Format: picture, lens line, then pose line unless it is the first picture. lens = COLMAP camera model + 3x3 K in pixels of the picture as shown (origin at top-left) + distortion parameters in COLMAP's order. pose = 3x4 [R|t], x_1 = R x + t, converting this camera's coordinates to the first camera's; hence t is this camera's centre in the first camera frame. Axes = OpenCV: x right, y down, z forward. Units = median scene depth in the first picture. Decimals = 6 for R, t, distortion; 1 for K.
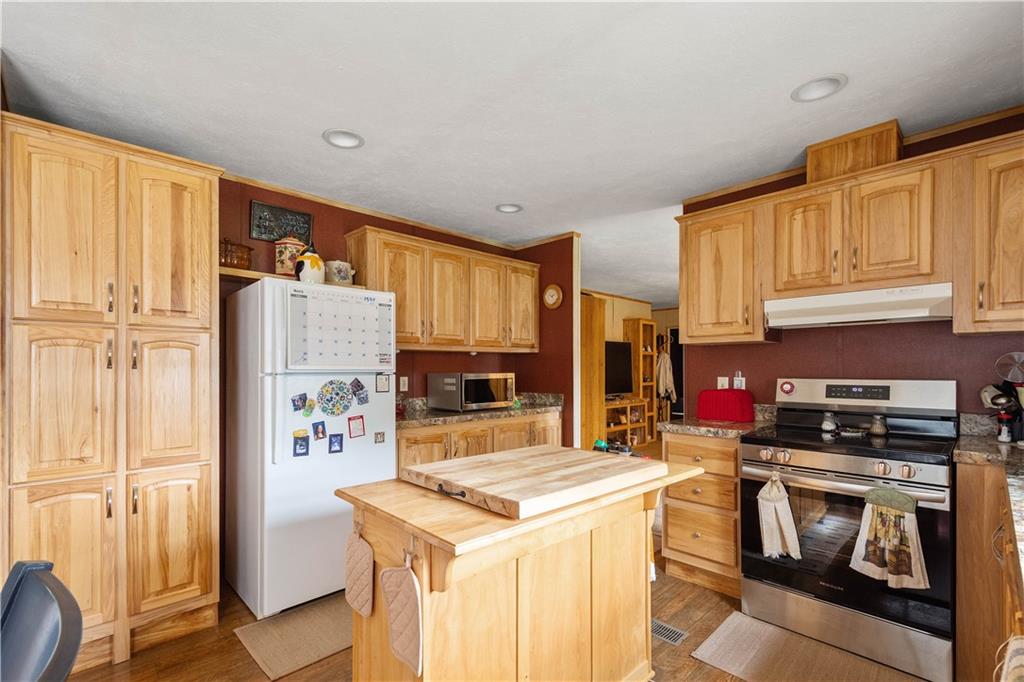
lens RADIAL K [[455.9, 0, 499.8], [0, 455.9, 366.3], [0, 0, 1]] dist [0.004225, -0.000976]
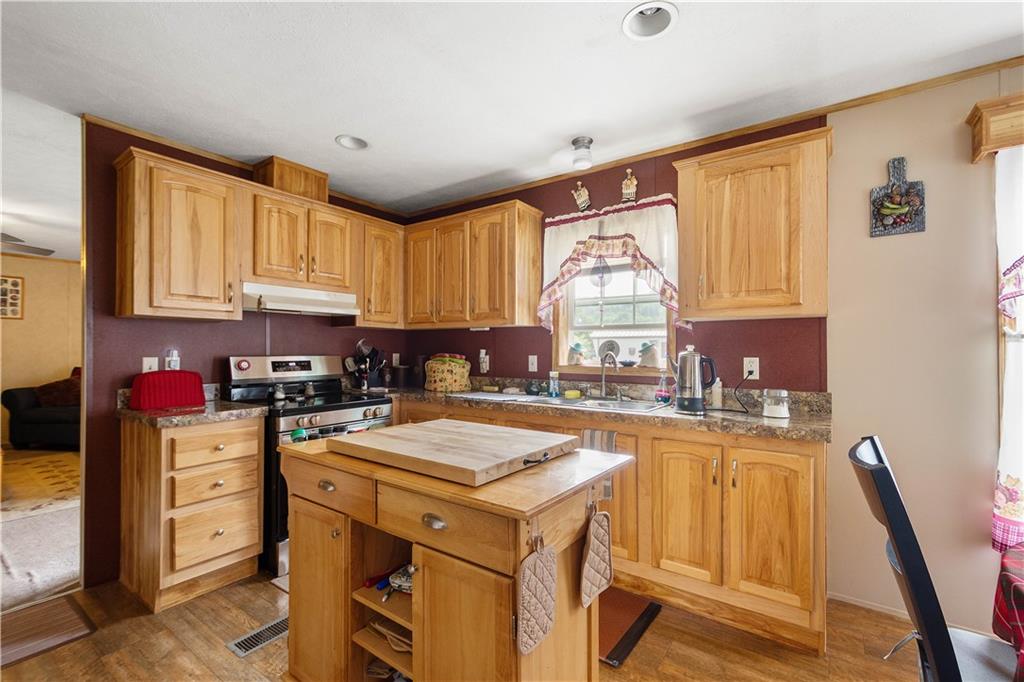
lens RADIAL K [[455.9, 0, 508.1], [0, 455.9, 346.3], [0, 0, 1]] dist [0.004225, -0.000976]
pose [[-0.186620, 0.009138, 0.982390, -0.567971], [-0.005216, 0.999933, -0.010292, 0.010873], [-0.982418, -0.007045, -0.186560, 0.628389]]
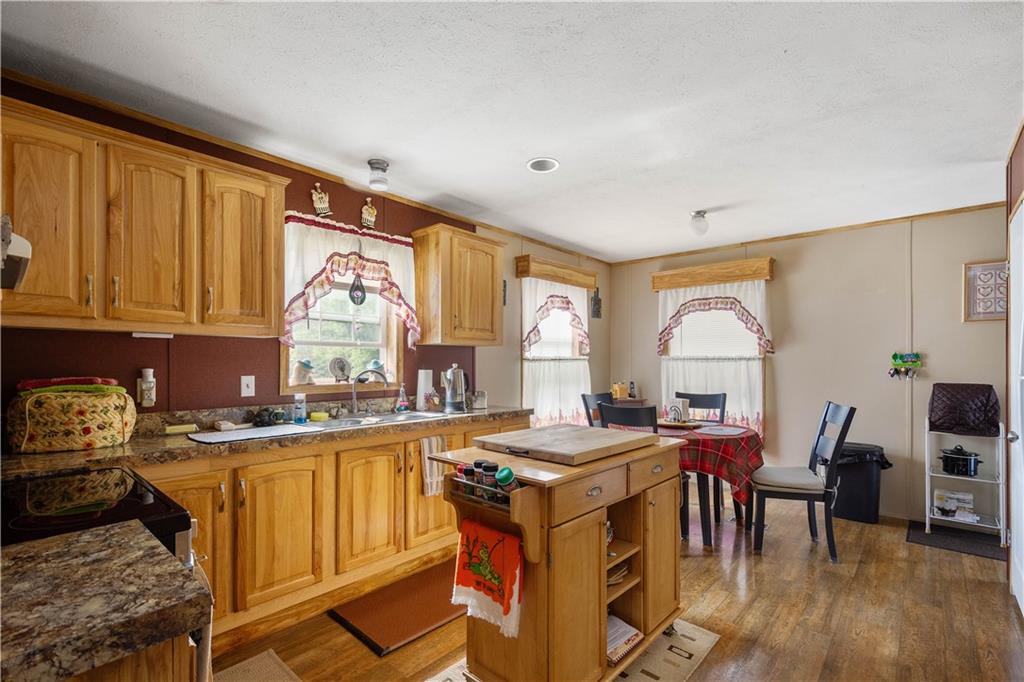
lens RADIAL K [[455.9, 0, 527.5], [0, 455.9, 362.8], [0, 0, 1]] dist [0.004225, -0.000976]
pose [[-0.994672, 0.003233, -0.103041, 0.206917], [0.003842, 0.999976, -0.005712, 0.003131], [0.103020, -0.006077, -0.994661, 1.382533]]
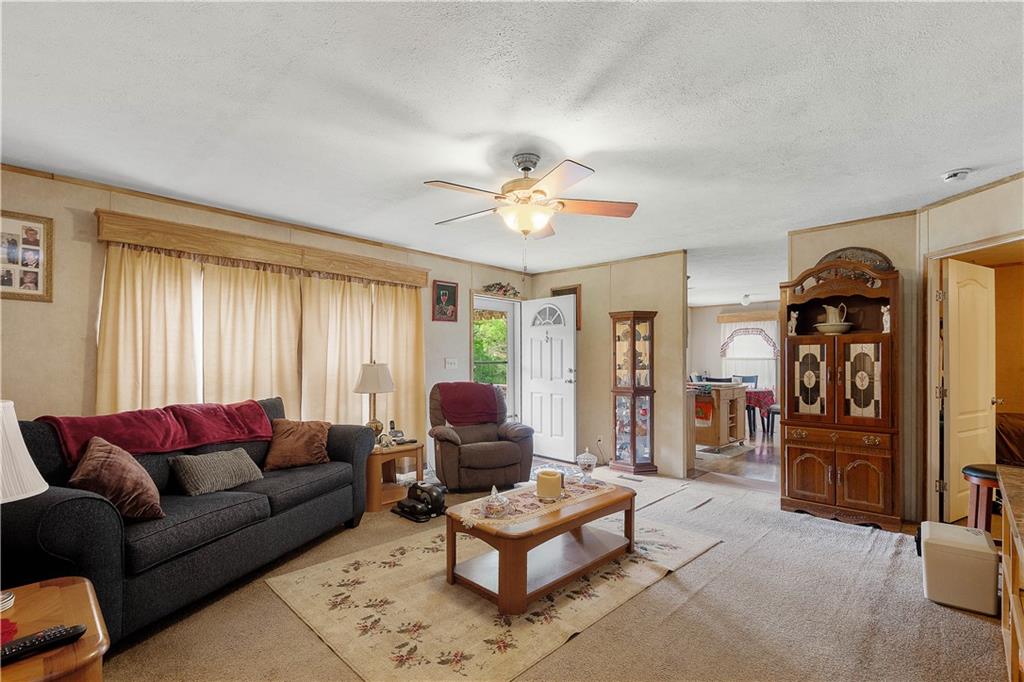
lens RADIAL K [[455.9, 0, 530.3], [0, 455.9, 360.4], [0, 0, 1]] dist [0.004225, -0.000976]
pose [[-0.997863, 0.004734, -0.065168, 1.304292], [0.005126, 0.999970, -0.005846, -0.000033], [0.065139, -0.006168, -0.997857, 3.217641]]
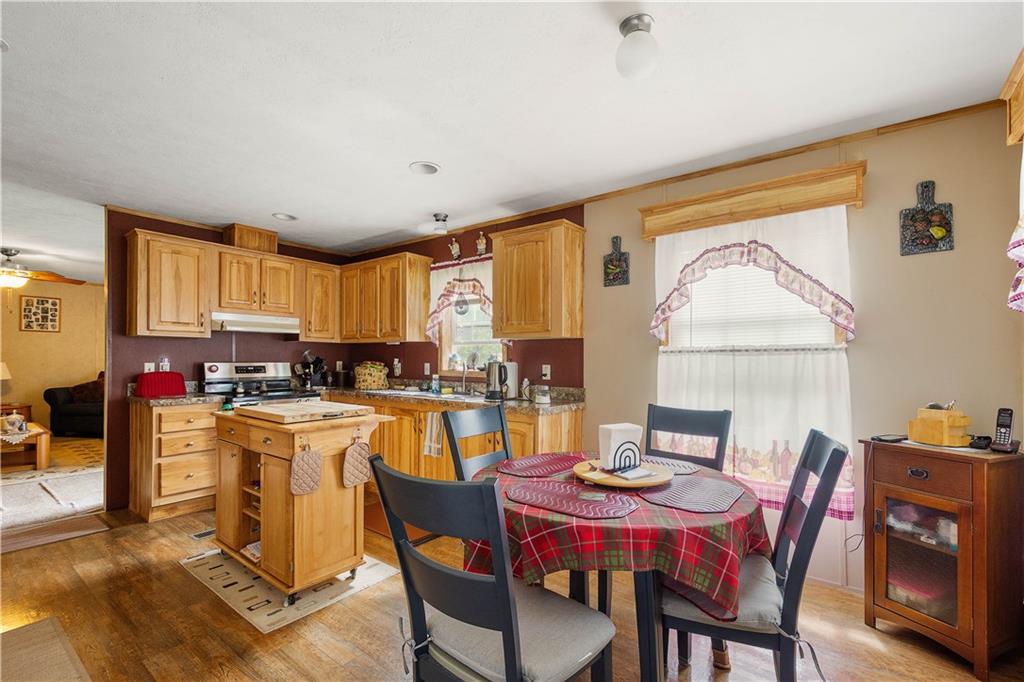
lens RADIAL K [[455.9, 0, 509.8], [0, 455.9, 357.8], [0, 0, 1]] dist [0.004225, -0.000976]
pose [[-0.157513, 0.003788, 0.987510, -1.121797], [-0.009972, 0.999936, -0.005426, 0.008904], [-0.987467, -0.010702, -0.157465, 0.269320]]
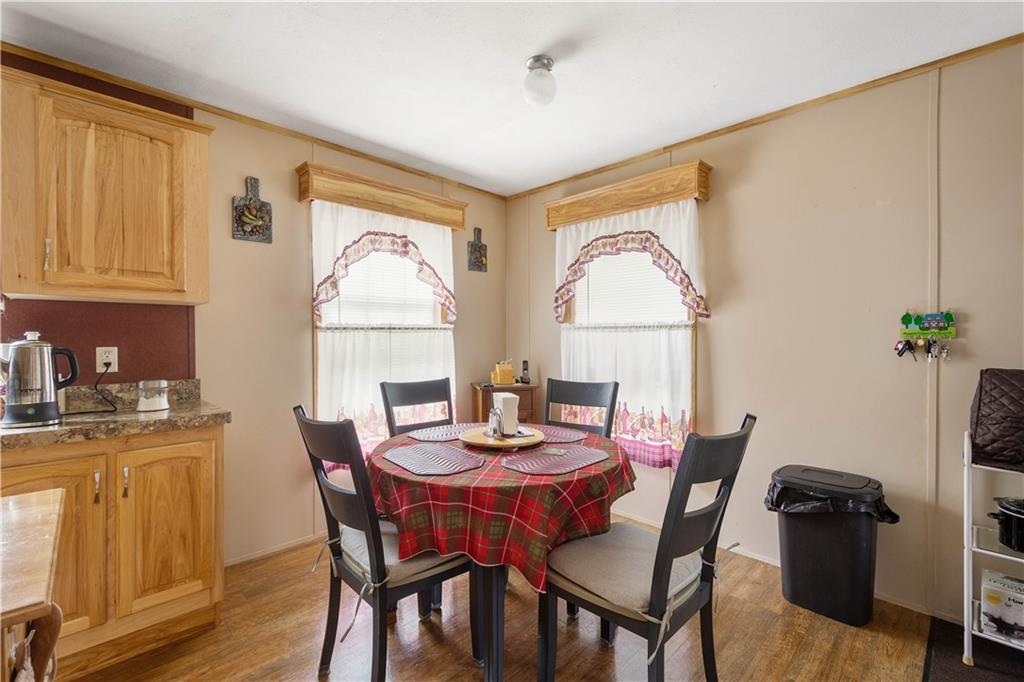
lens RADIAL K [[455.9, 0, 515.2], [0, 455.9, 341.5], [0, 0, 1]] dist [0.004225, -0.000976]
pose [[-0.998901, 0.005132, -0.046588, -0.405163], [0.005026, 0.999985, 0.002388, 0.013960], [0.046600, 0.002151, -0.998911, 0.805488]]
